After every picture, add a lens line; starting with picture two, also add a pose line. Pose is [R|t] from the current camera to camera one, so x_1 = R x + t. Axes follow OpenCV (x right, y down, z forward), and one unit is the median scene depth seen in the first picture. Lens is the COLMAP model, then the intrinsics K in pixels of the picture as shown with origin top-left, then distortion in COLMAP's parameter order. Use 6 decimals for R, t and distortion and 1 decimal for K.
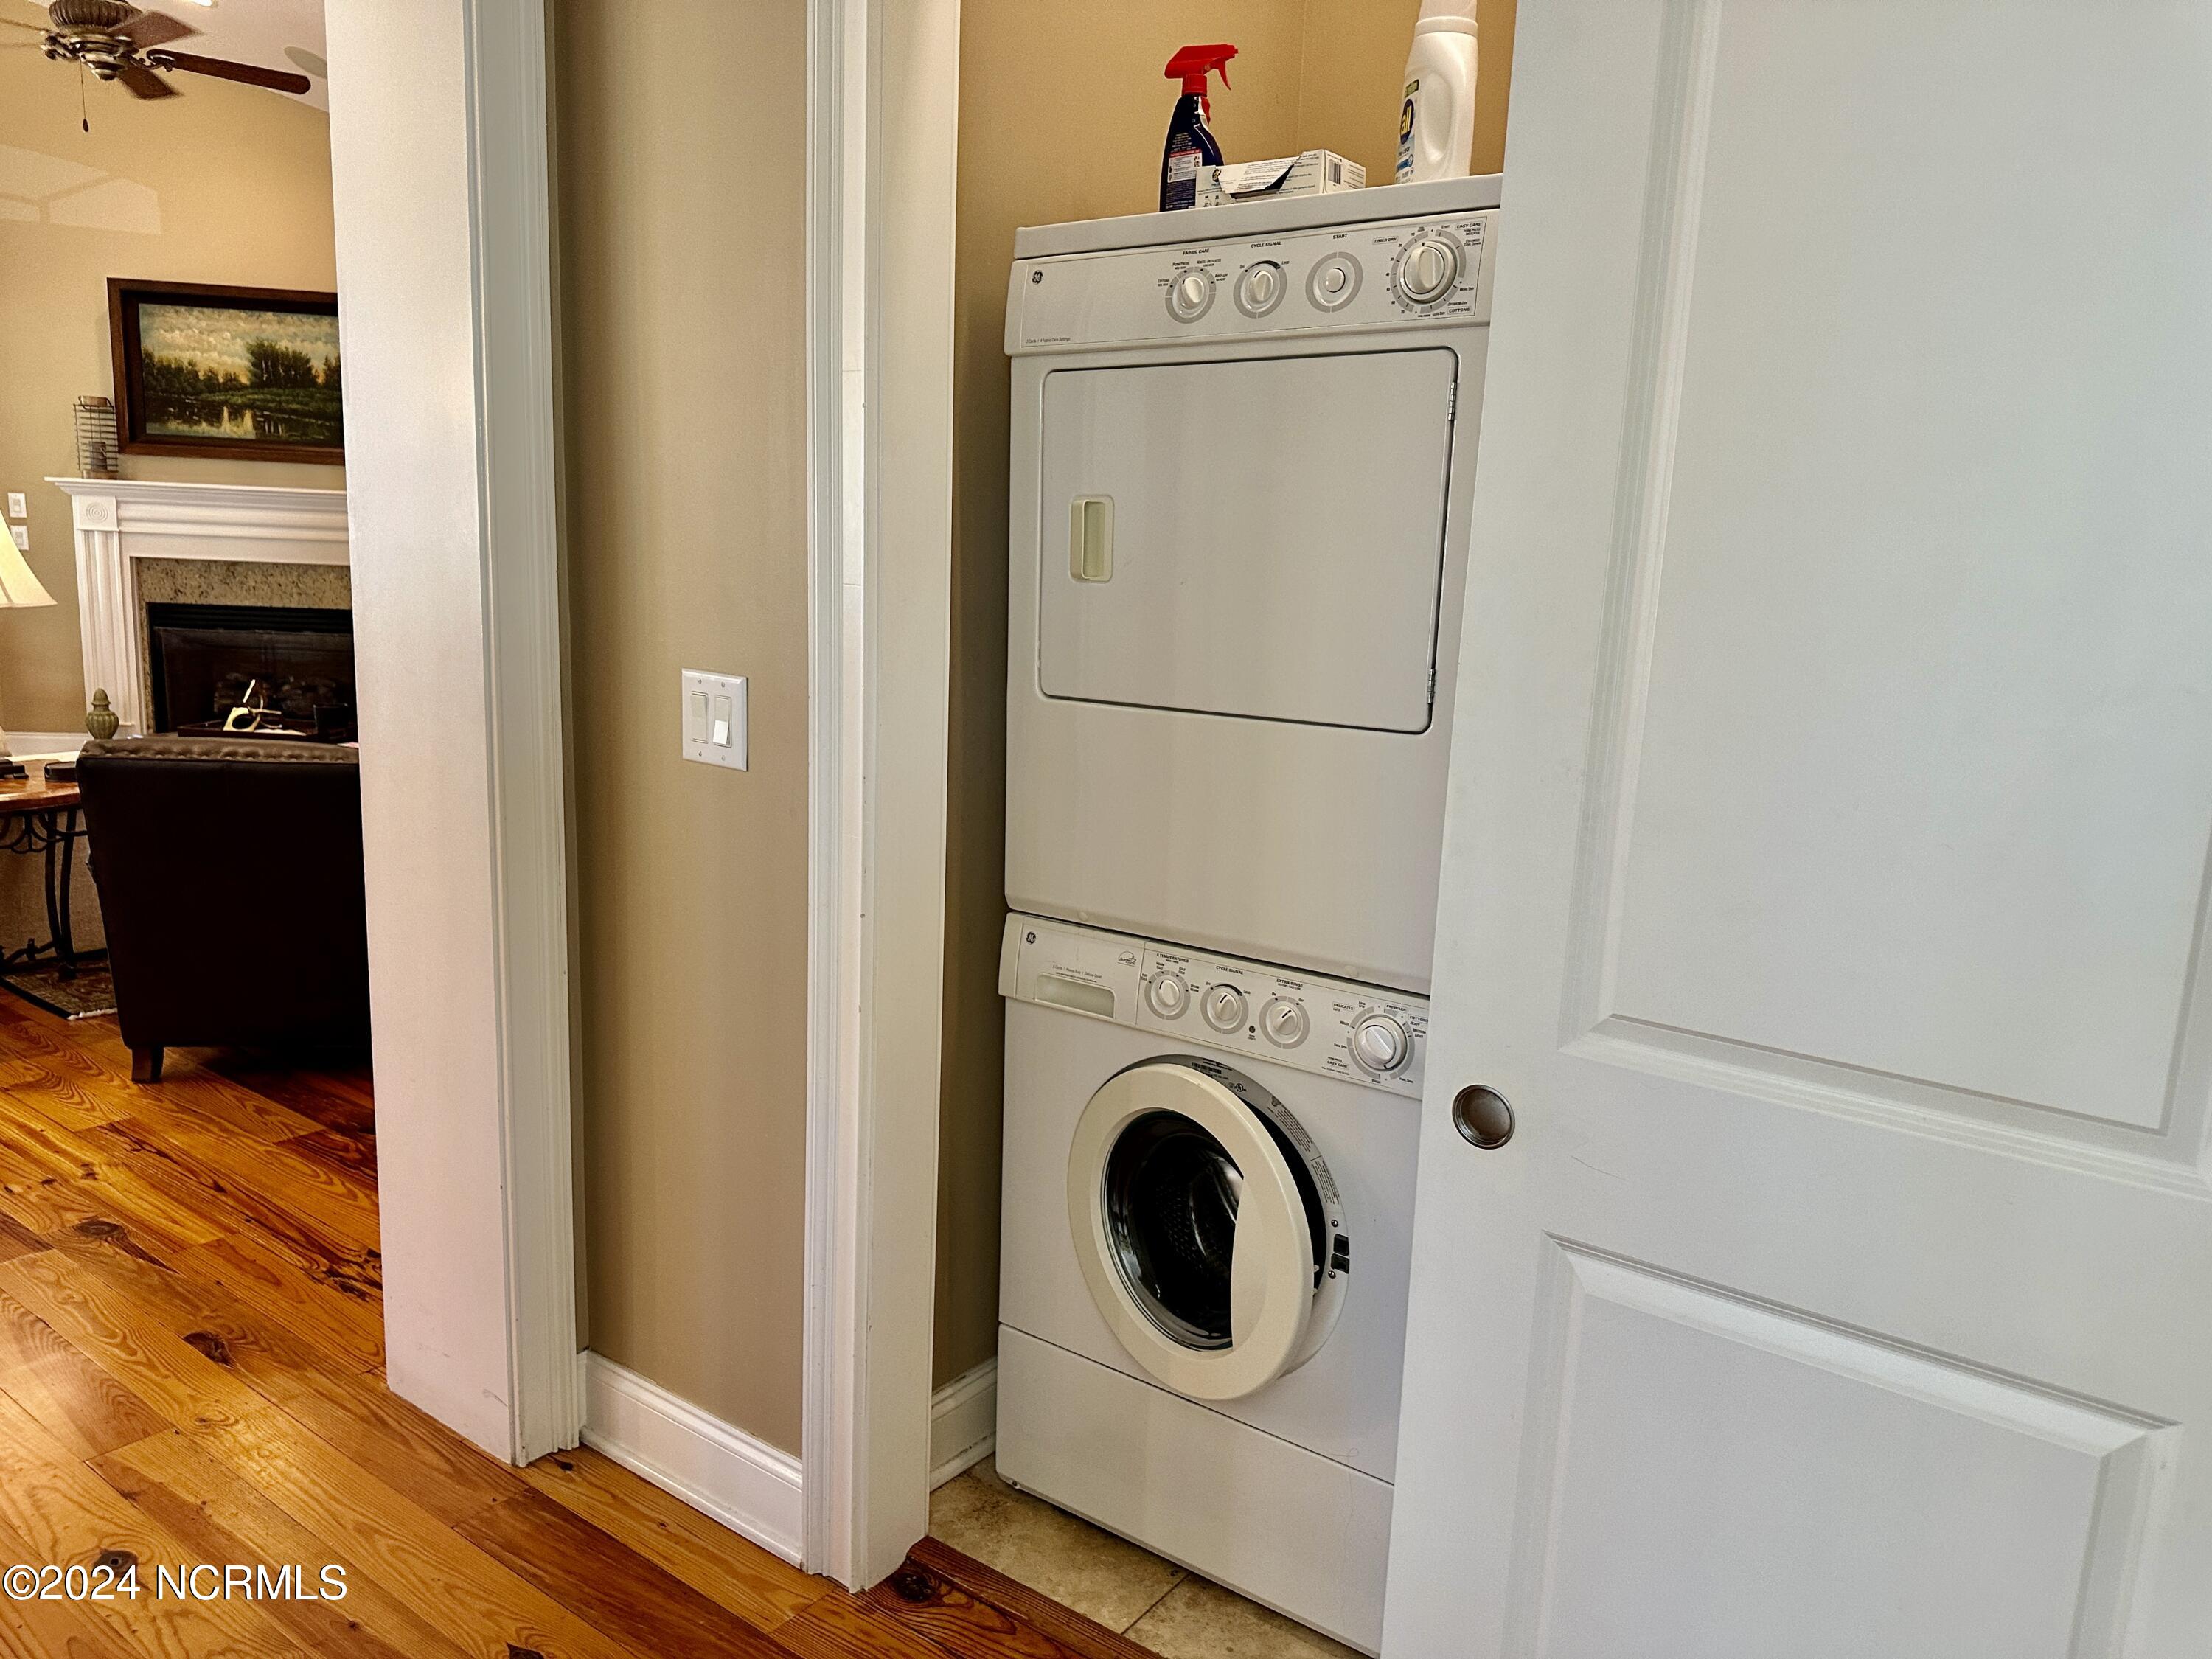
lens RADIAL K [[1553.3, 0, 1107.8], [0, 1553.3, 833.8], [0, 0, 1]] dist [0.053698, -0.068663]
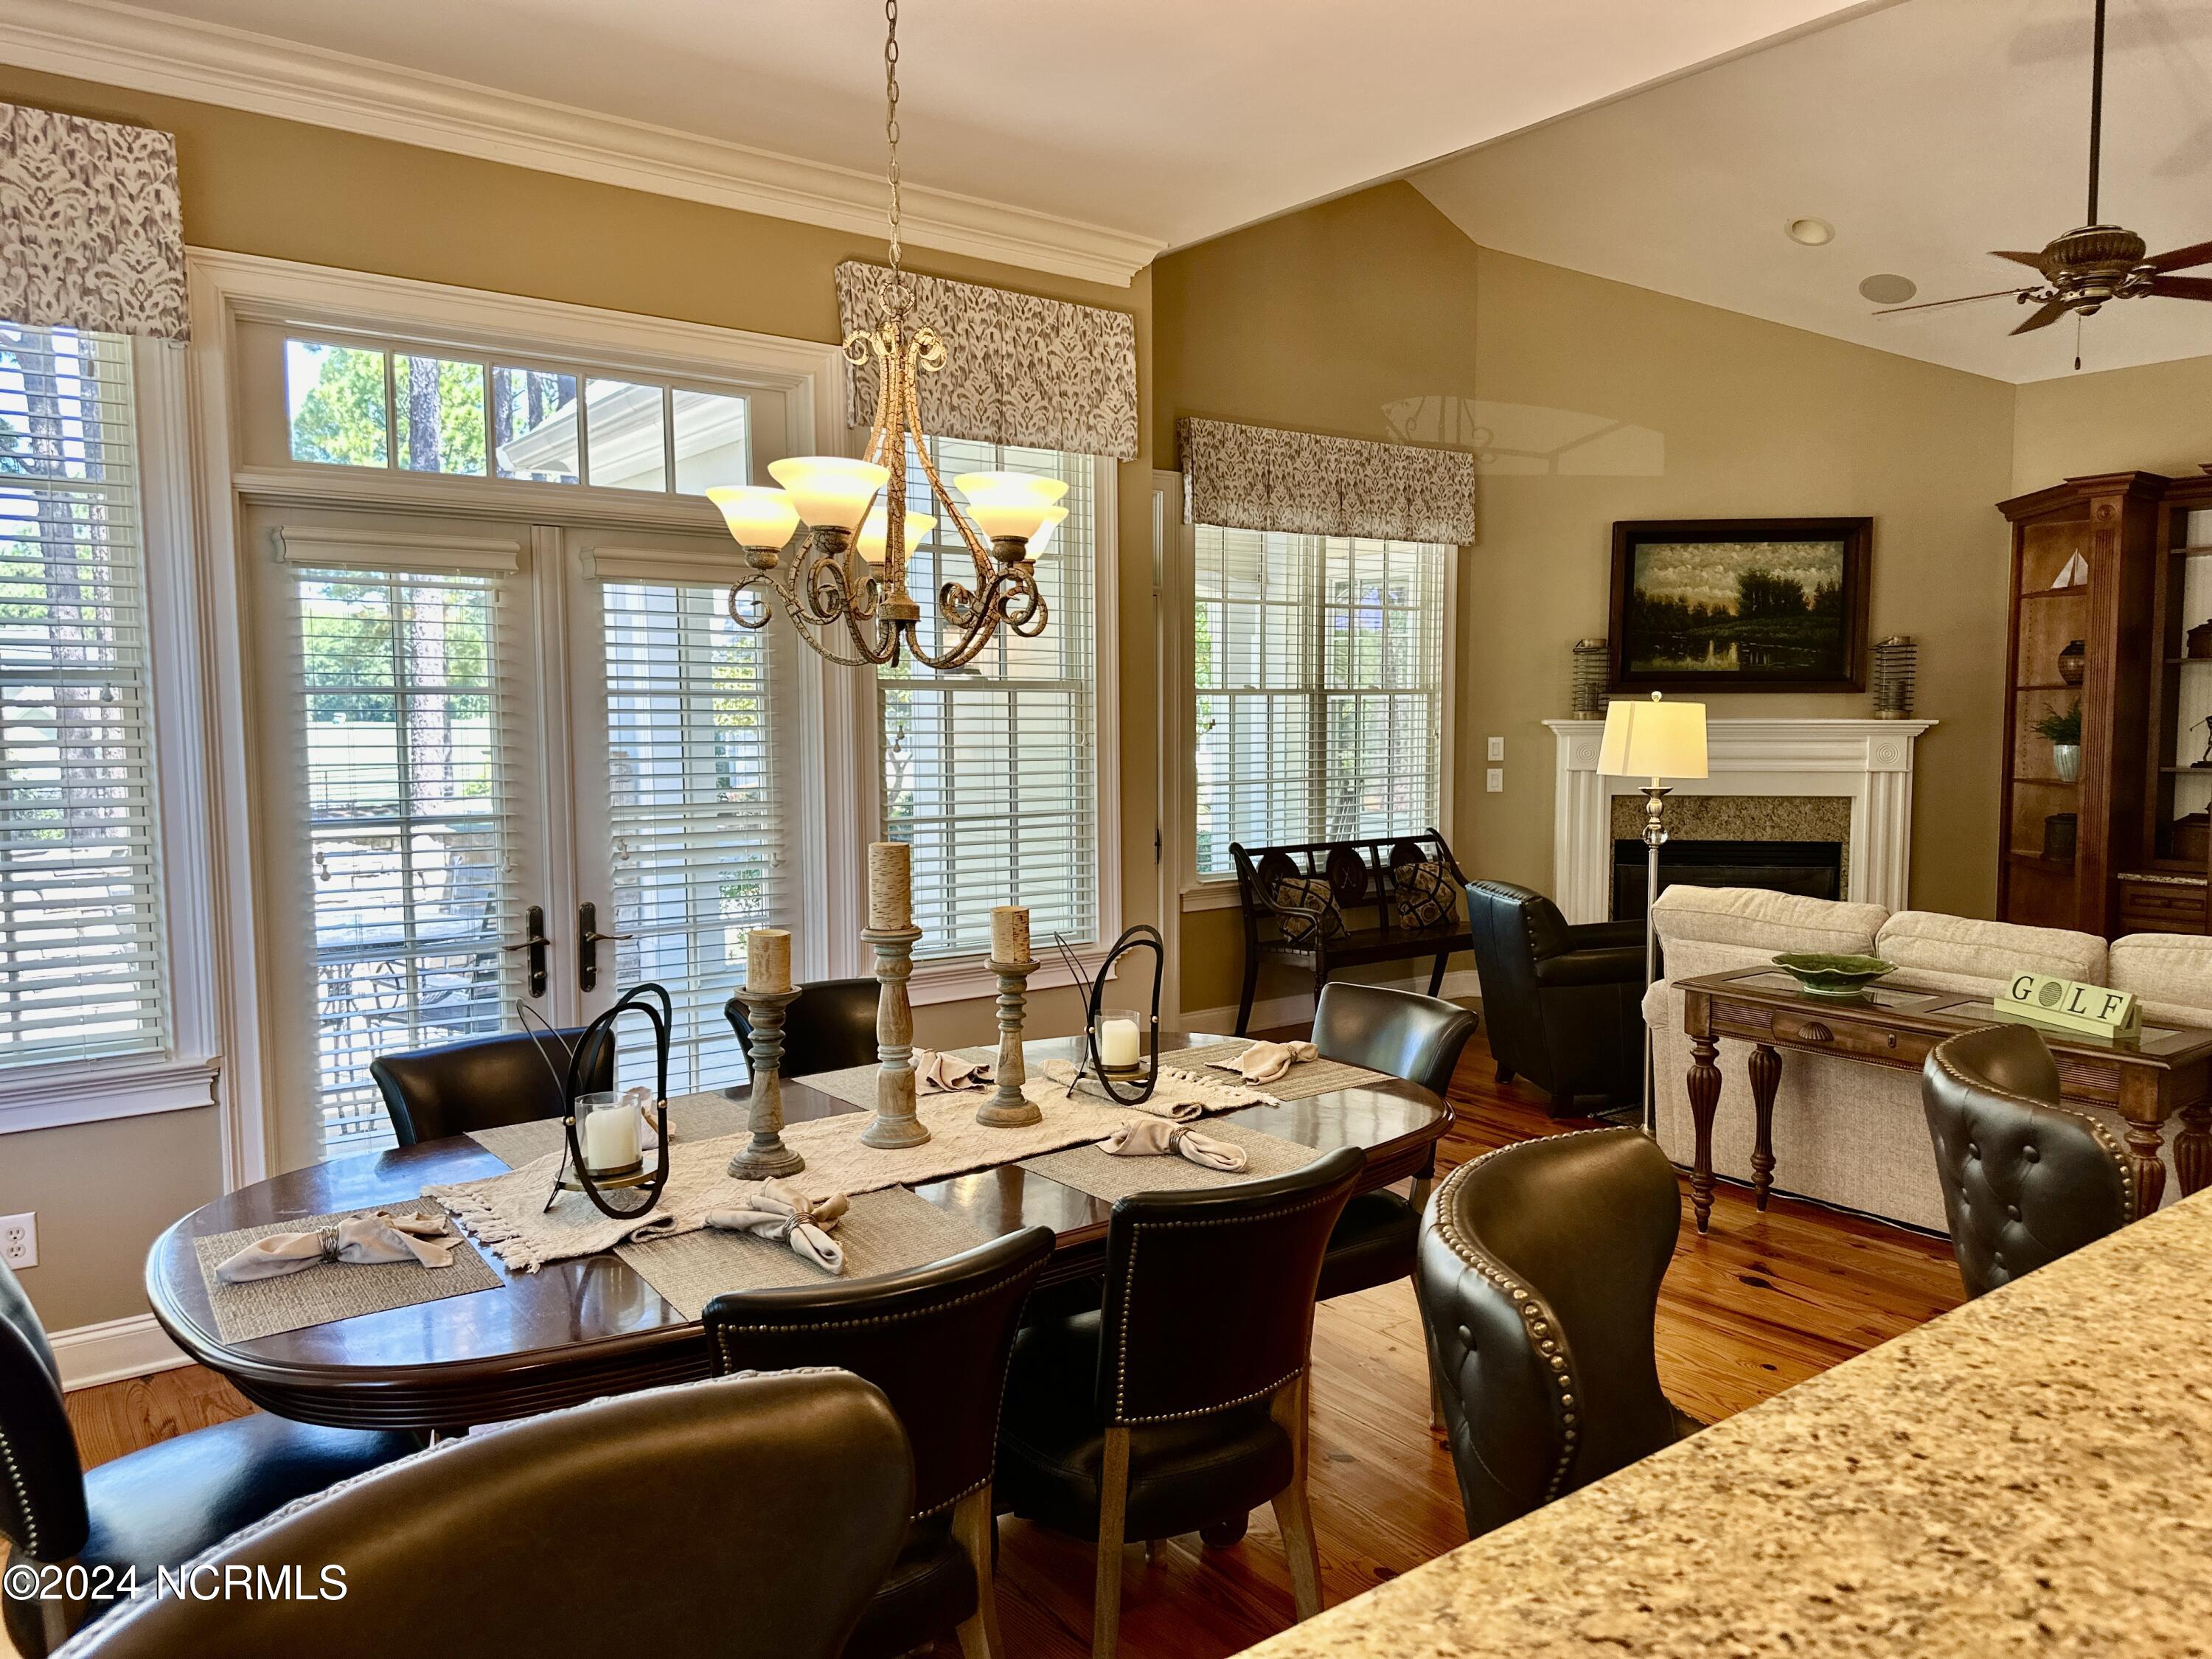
lens RADIAL K [[1553.3, 0, 1111.0], [0, 1553.3, 828.0], [0, 0, 1]] dist [0.053698, -0.068663]
pose [[0.953567, -0.022625, -0.300330, -0.631432], [-0.010373, 0.994115, -0.107828, -0.046292], [0.301003, 0.105937, 0.947721, -0.026711]]
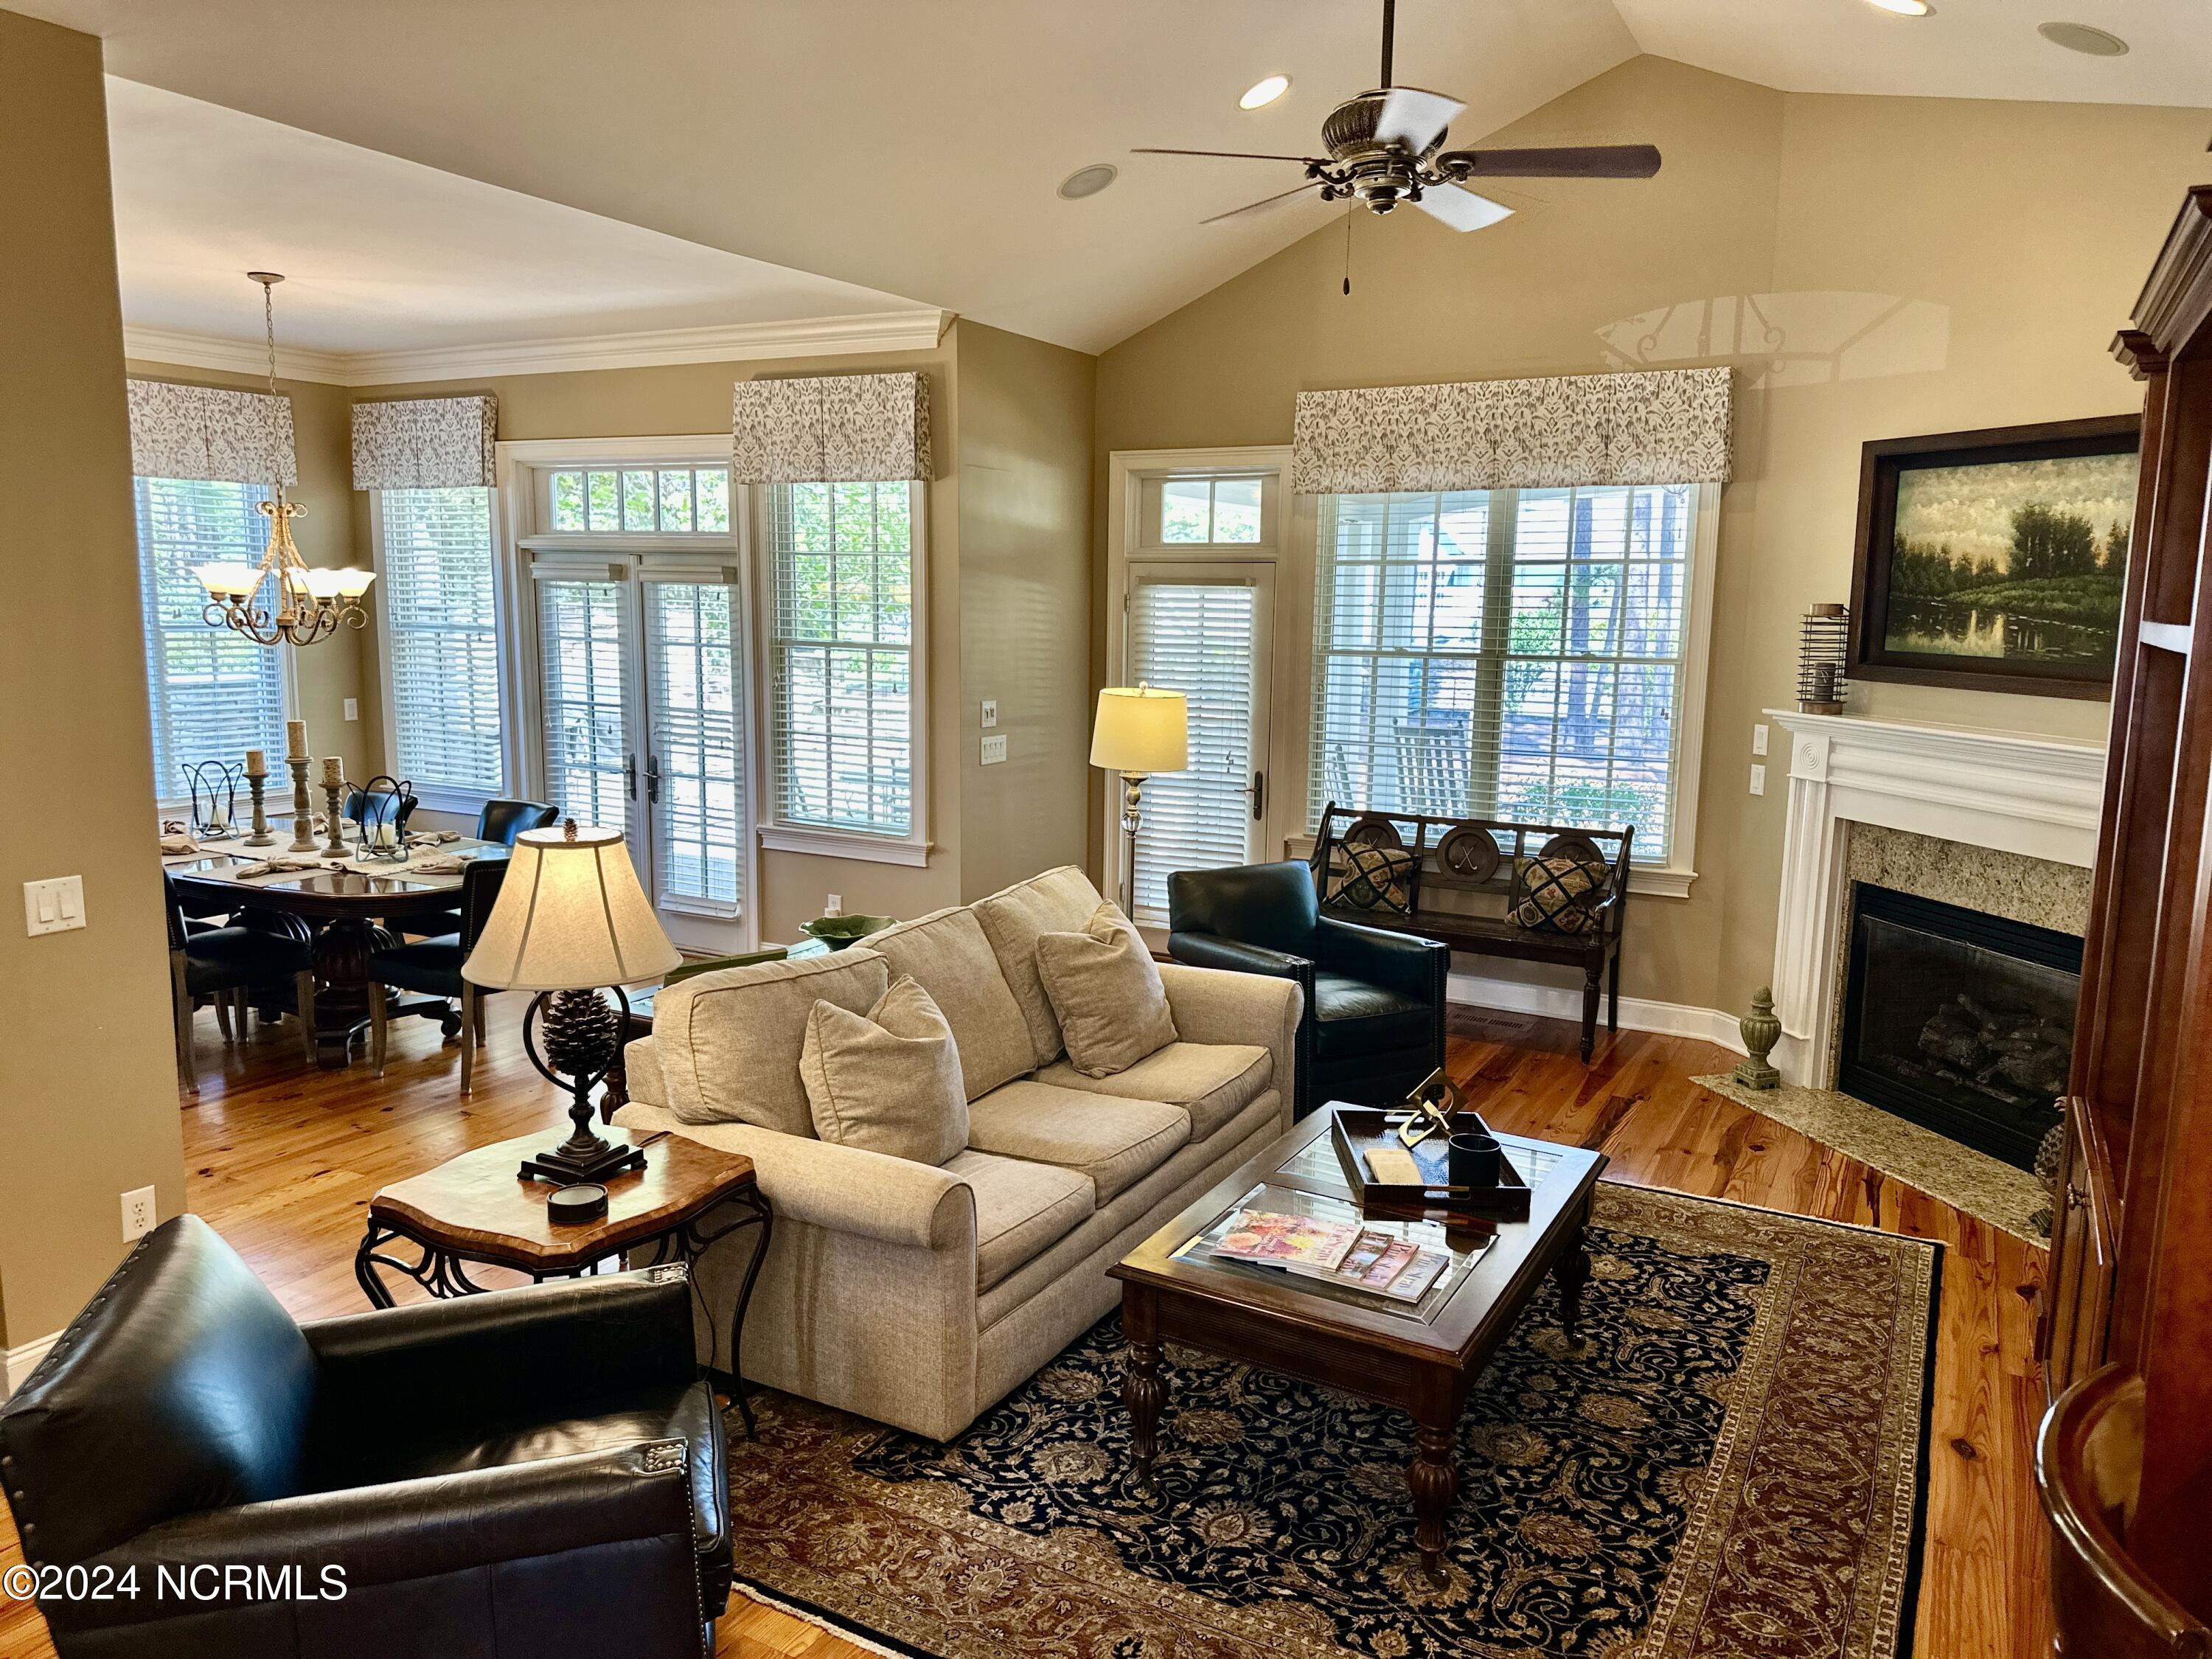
lens RADIAL K [[1553.3, 0, 1102.8], [0, 1553.3, 819.3], [0, 0, 1]] dist [0.053698, -0.068663]
pose [[0.124949, 0.107467, -0.986326, 0.051265], [-0.188247, 0.978627, 0.082780, -0.172457], [0.974141, 0.175330, 0.142509, 0.567340]]
